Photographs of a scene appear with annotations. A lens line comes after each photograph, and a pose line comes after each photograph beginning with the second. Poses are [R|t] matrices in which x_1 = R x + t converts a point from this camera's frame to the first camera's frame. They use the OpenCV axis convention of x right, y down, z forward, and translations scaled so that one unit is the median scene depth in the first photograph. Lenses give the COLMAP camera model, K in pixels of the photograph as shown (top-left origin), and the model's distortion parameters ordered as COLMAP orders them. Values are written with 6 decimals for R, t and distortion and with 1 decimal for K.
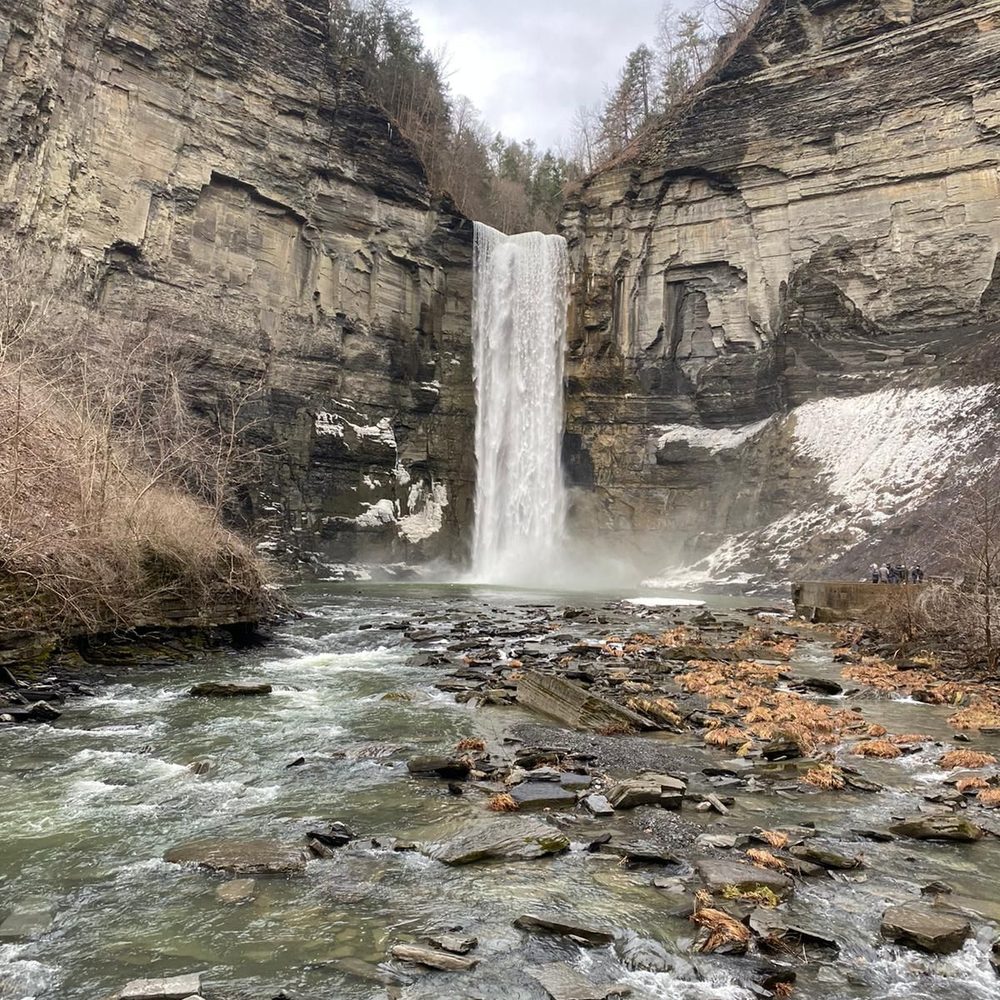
lens RADIAL K [[985.8, 0, 504.5], [0, 985.8, 500.1], [0, 0, 1]] dist [0.013697, -0.018095]
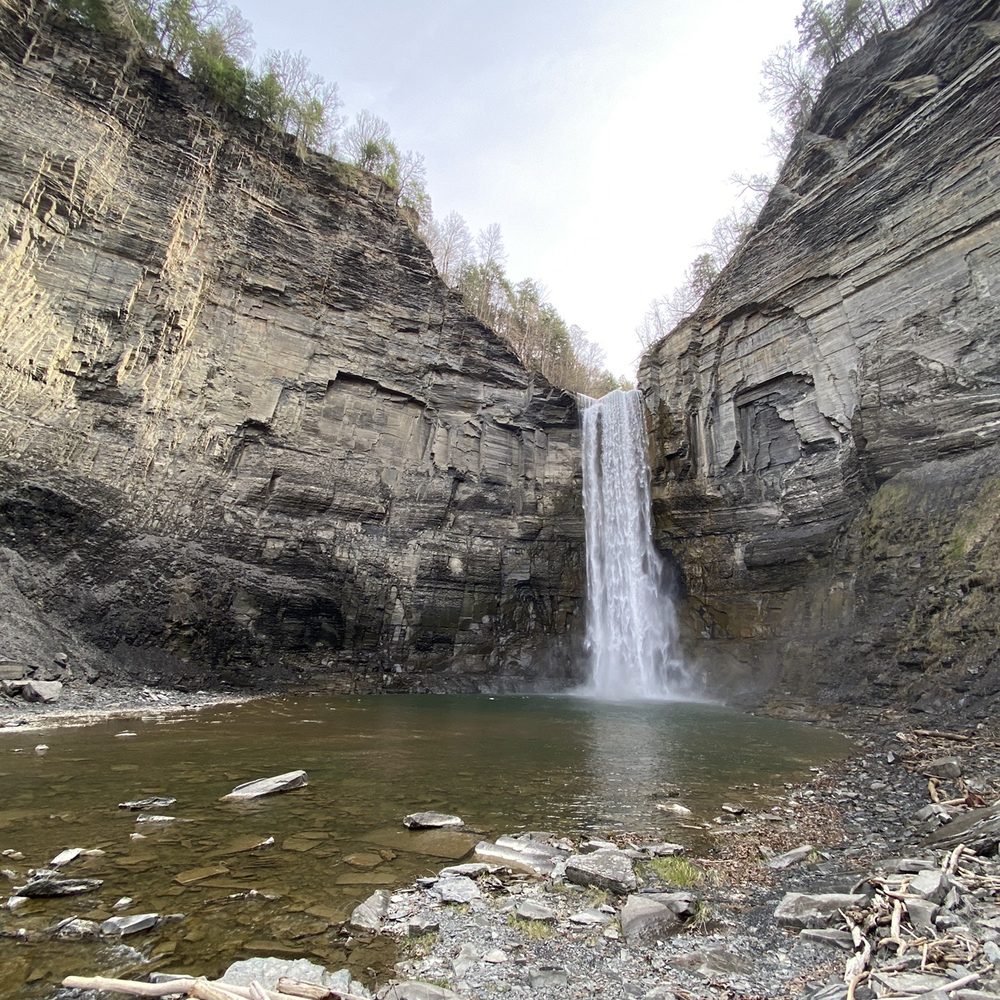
lens RADIAL K [[540.4, 0, 504.8], [0, 540.4, 497.0], [0, 0, 1]] dist [0.051017, -0.038899]
pose [[0.919147, -0.127656, -0.372656, 0.161130], [0.028065, 0.964850, -0.261297, 0.034711], [0.392913, 0.229712, 0.890422, 0.432014]]
